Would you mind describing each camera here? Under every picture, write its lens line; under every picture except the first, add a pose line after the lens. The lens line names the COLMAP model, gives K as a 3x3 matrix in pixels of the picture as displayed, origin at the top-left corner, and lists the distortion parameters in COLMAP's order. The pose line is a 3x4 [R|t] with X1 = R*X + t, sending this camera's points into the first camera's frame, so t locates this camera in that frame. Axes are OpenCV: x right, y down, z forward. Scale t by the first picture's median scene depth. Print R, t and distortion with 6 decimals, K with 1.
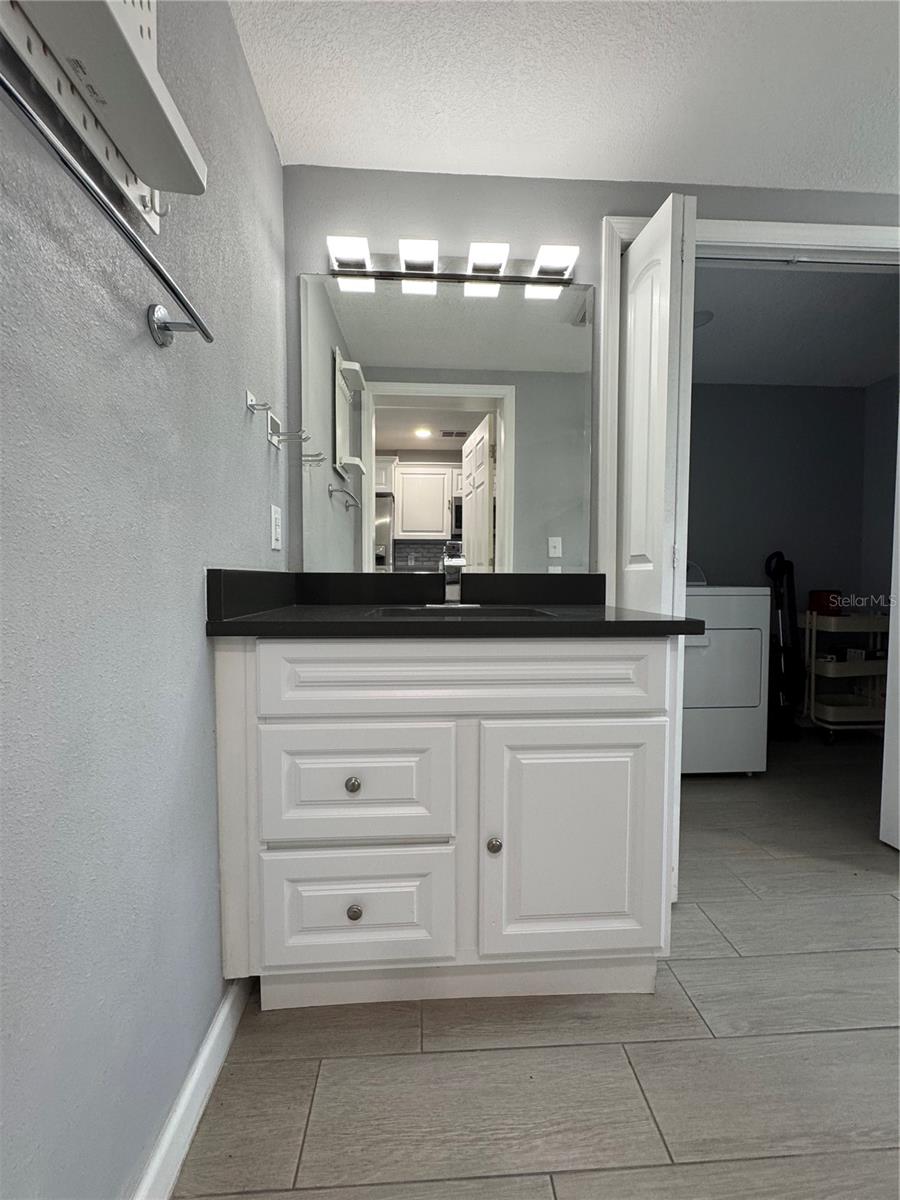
lens RADIAL K [[479.4, 0, 448.6], [0, 479.4, 597.7], [0, 0, 1]] dist [-0.000432, -0.000199]
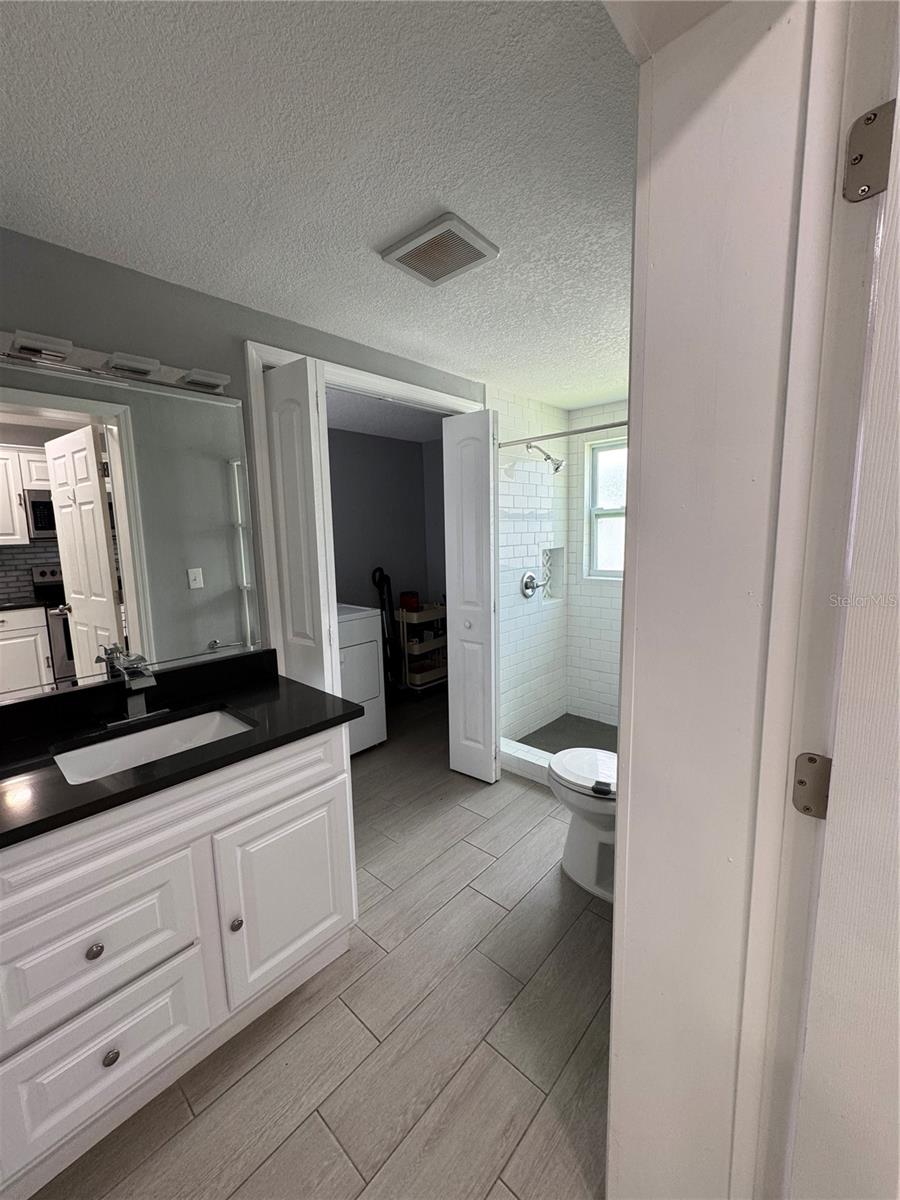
lens RADIAL K [[479.4, 0, 451.5], [0, 479.4, 597.1], [0, 0, 1]] dist [-0.000432, -0.000199]
pose [[0.715191, -0.116856, 0.689091, -0.095166], [0.054494, 0.992246, 0.111708, -0.158879], [-0.696802, -0.042341, 0.716013, -0.091728]]
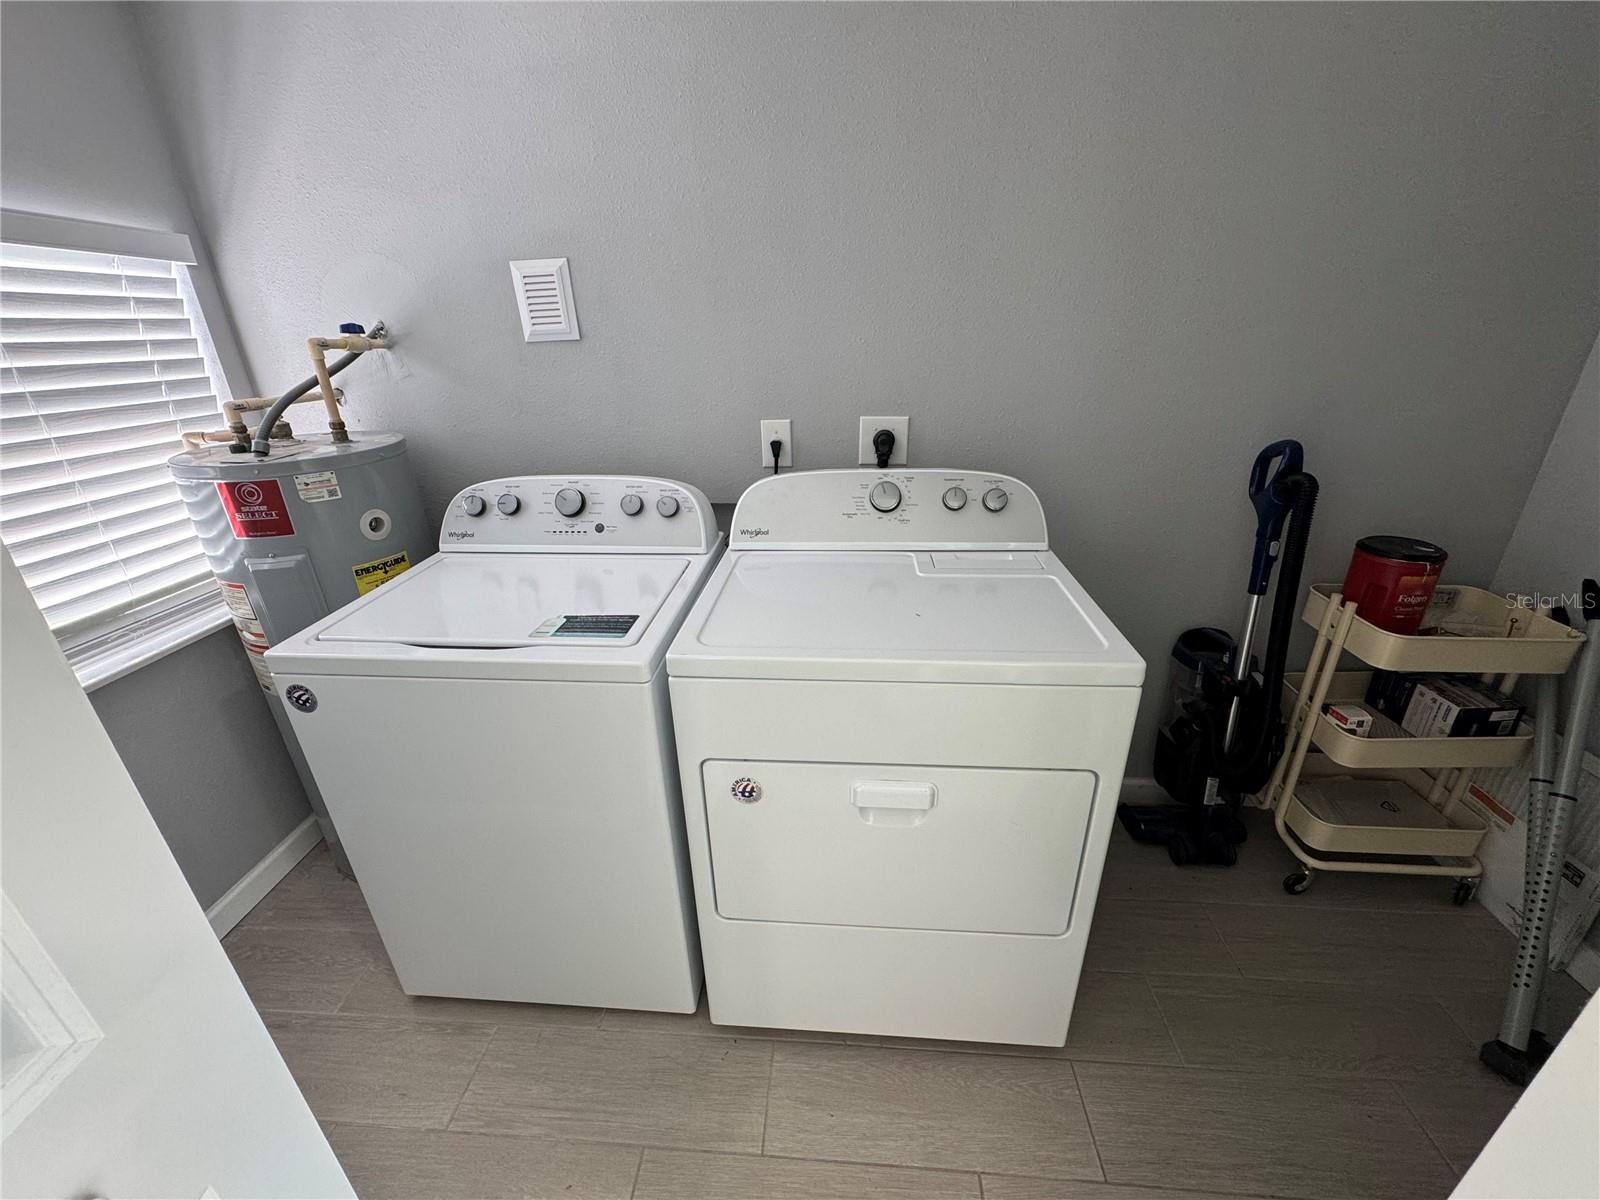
lens RADIAL K [[639.2, 0, 801.6], [0, 639.2, 598.7], [0, 0, 1]] dist [-0.000432, -0.000199]
pose [[0.990984, 0.030263, -0.130519, 0.405939], [0.018644, 0.933531, 0.358011, -0.173422], [0.132678, -0.357217, 0.924550, 0.483505]]
